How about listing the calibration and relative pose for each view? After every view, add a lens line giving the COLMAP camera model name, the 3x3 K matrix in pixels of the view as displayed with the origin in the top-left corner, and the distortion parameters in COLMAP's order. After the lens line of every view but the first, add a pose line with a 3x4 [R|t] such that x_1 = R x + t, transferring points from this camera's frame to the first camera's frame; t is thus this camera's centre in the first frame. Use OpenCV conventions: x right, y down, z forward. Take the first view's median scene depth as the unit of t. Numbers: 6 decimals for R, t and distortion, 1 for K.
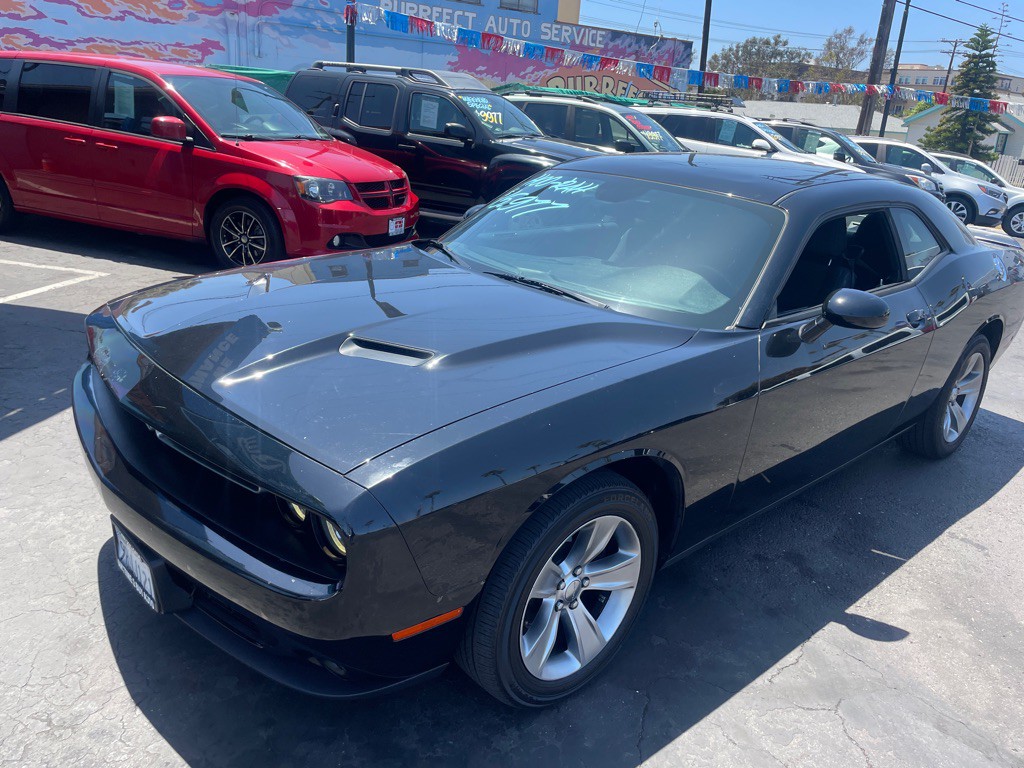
lens RADIAL K [[774.4, 0, 513.7], [0, 774.4, 381.5], [0, 0, 1]] dist [0.089822, -0.120806]
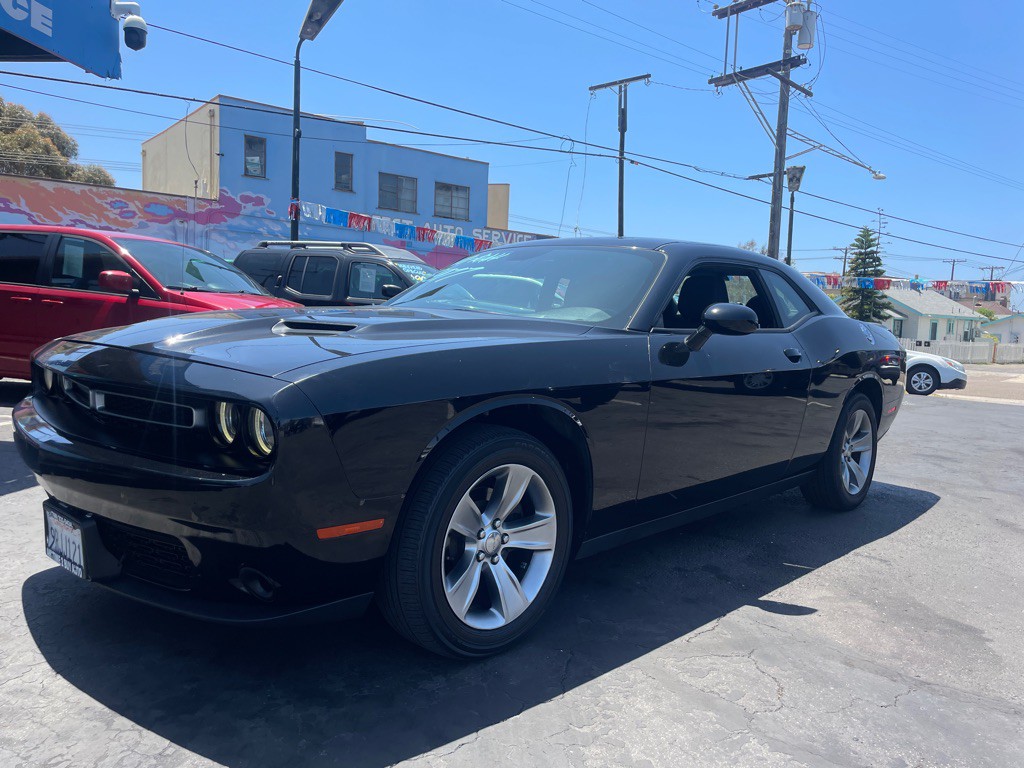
lens RADIAL K [[772.1, 0, 520.0], [0, 772.1, 379.7], [0, 0, 1]] dist [0.093463, -0.125613]
pose [[0.995760, -0.038157, 0.083697, 0.018234], [0.057701, 0.967731, -0.245290, 0.178846], [-0.071636, 0.249079, 0.965830, -0.048731]]
